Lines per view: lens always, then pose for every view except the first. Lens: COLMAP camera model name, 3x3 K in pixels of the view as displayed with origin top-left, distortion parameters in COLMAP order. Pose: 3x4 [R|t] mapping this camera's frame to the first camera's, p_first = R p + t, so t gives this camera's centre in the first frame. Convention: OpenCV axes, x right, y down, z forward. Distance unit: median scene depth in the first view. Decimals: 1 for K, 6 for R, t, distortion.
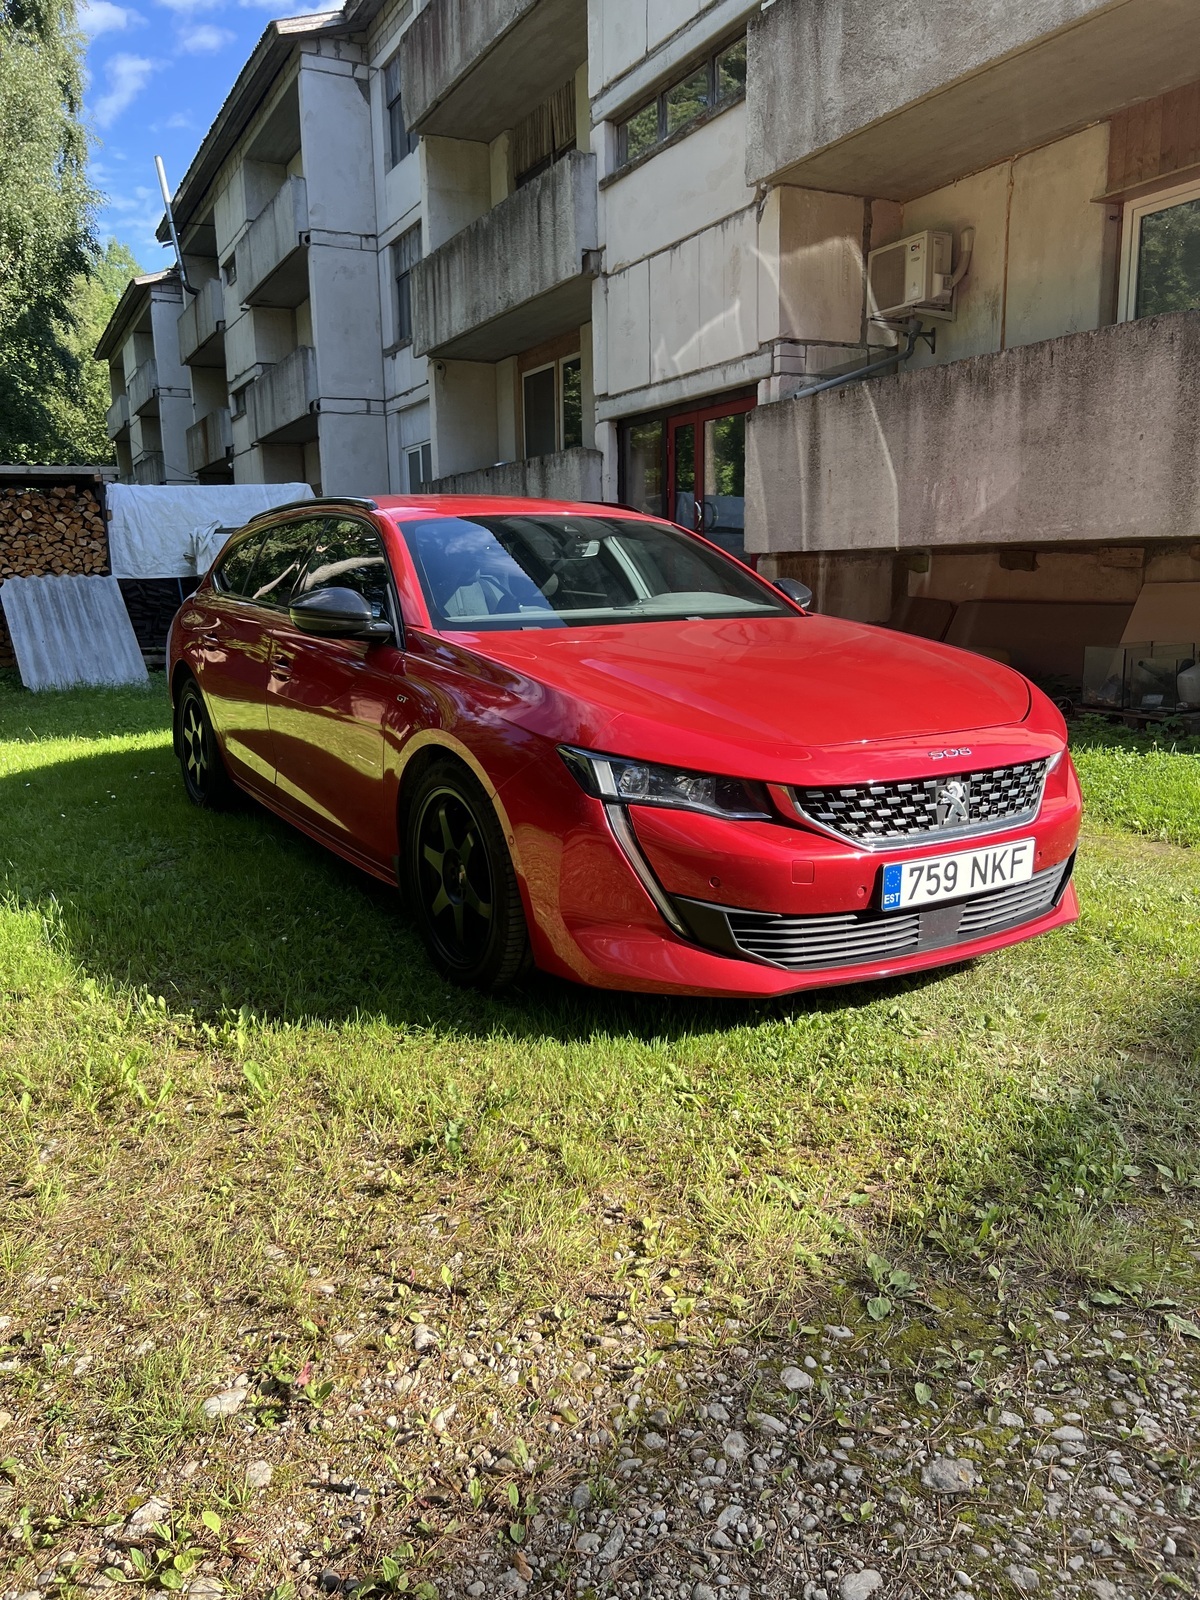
lens RADIAL K [[1210.6, 0, 600.0], [0, 1210.6, 800.0], [0, 0, 1]] dist [0.021642, -0.007506]
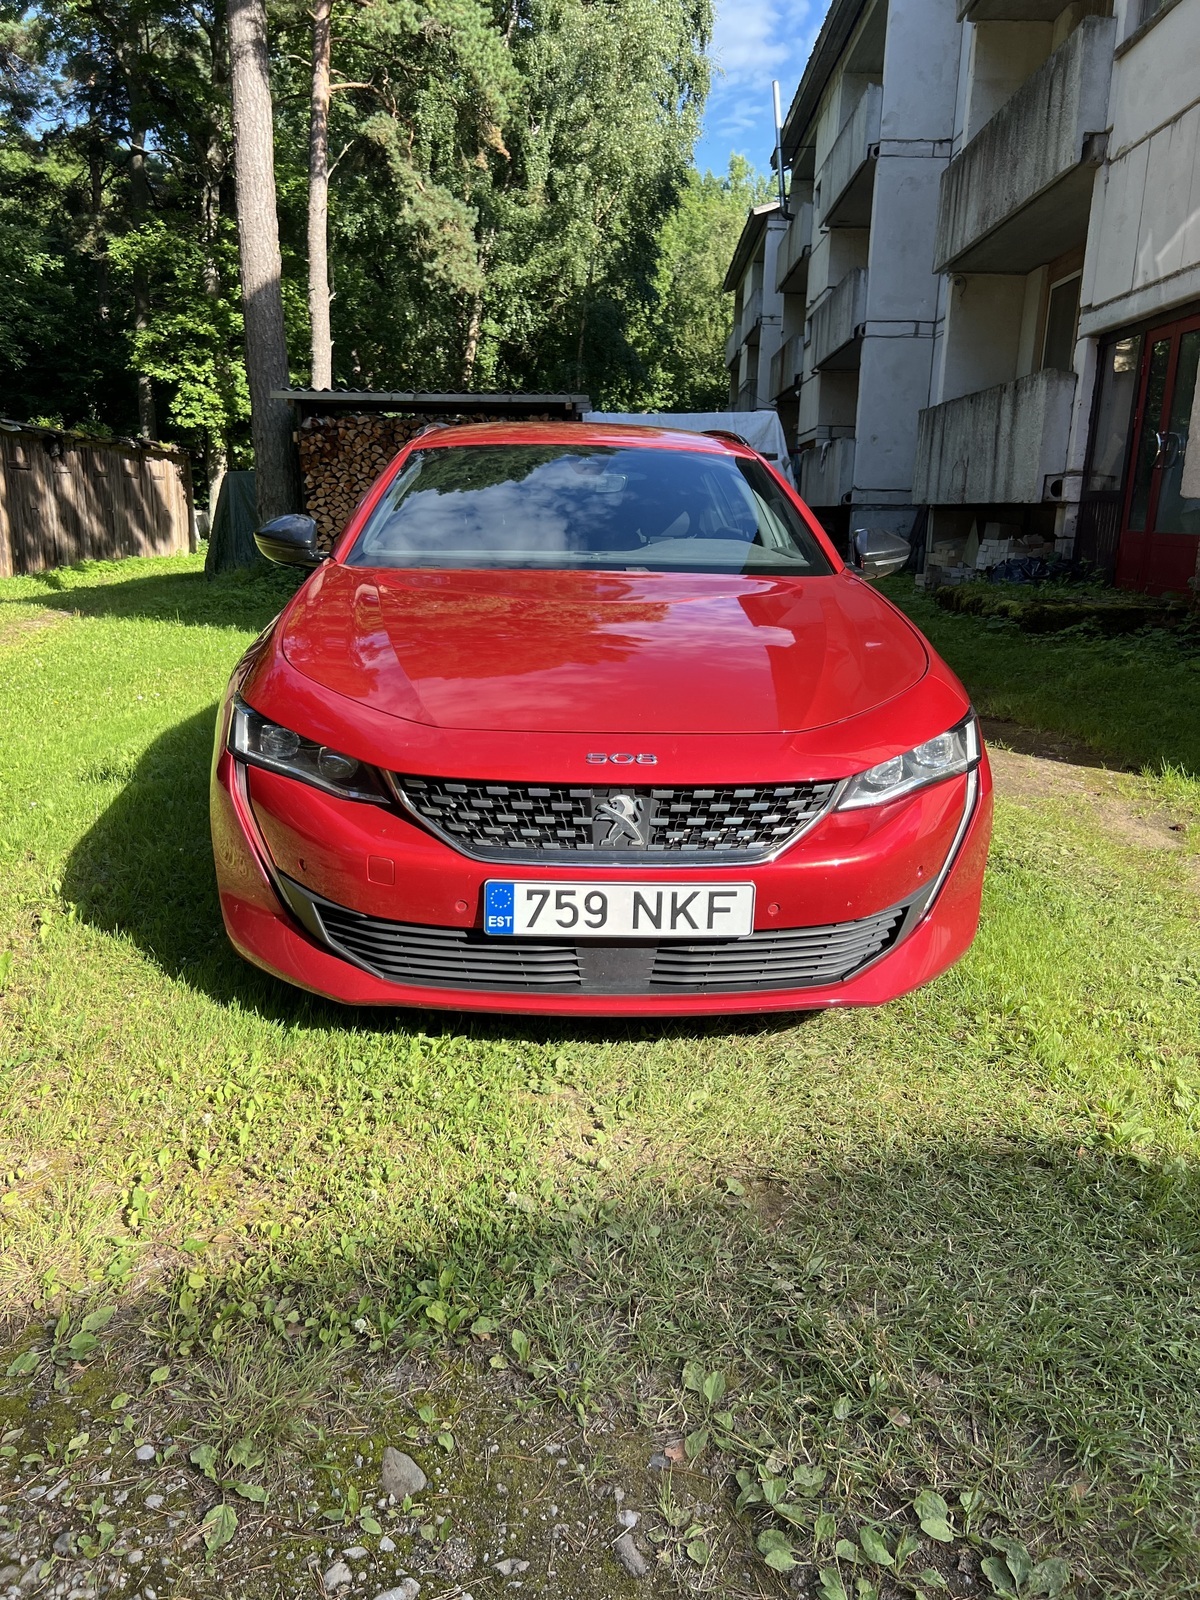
lens RADIAL K [[1199.4, 0, 600.0], [0, 1199.4, 800.0], [0, 0, 1]] dist [0.062102, -0.056902]
pose [[0.876099, 0.152742, -0.457297, 0.160094], [-0.127032, 0.988105, 0.086667, -0.019552], [0.465096, -0.017838, 0.885081, 0.073248]]
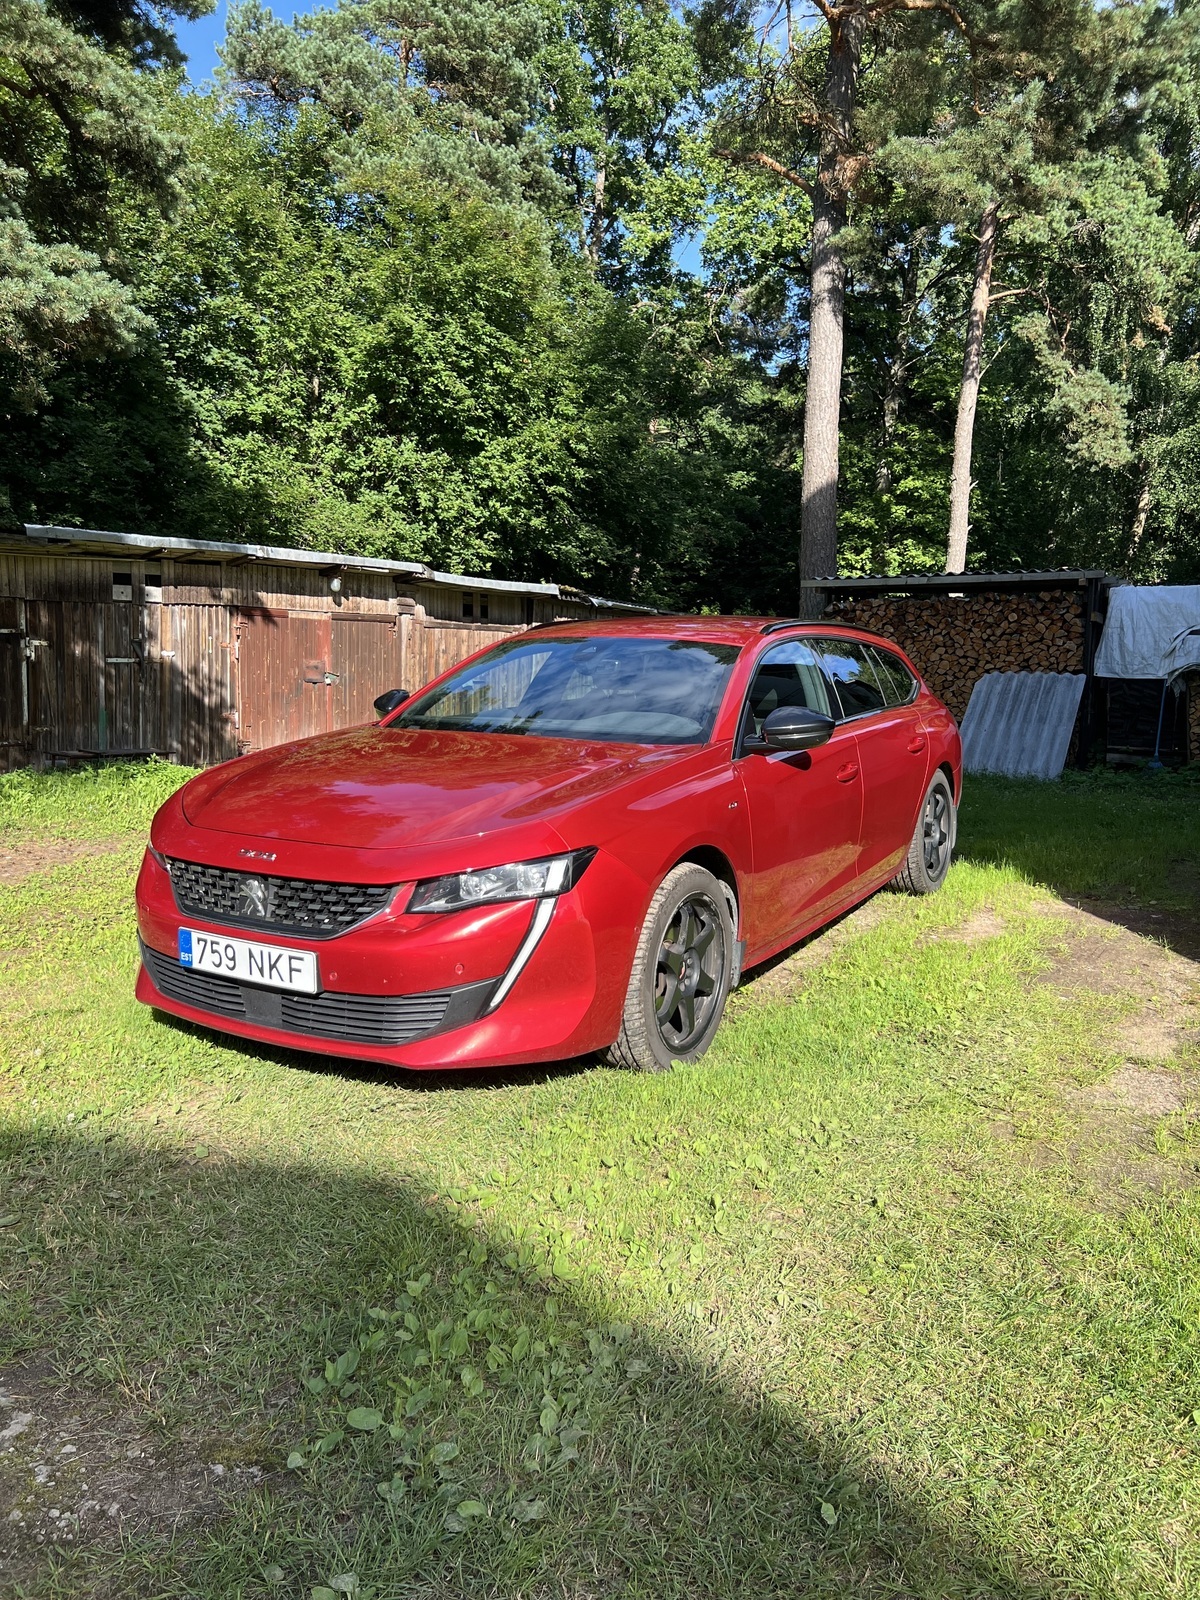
lens RADIAL K [[1199.4, 0, 600.0], [0, 1199.4, 800.0], [0, 0, 1]] dist [0.062102, -0.056902]
pose [[0.470588, 0.135040, -0.871958, 0.359726], [-0.196099, 0.979511, 0.045864, -0.051777], [0.860286, 0.149407, 0.487428, 0.177767]]
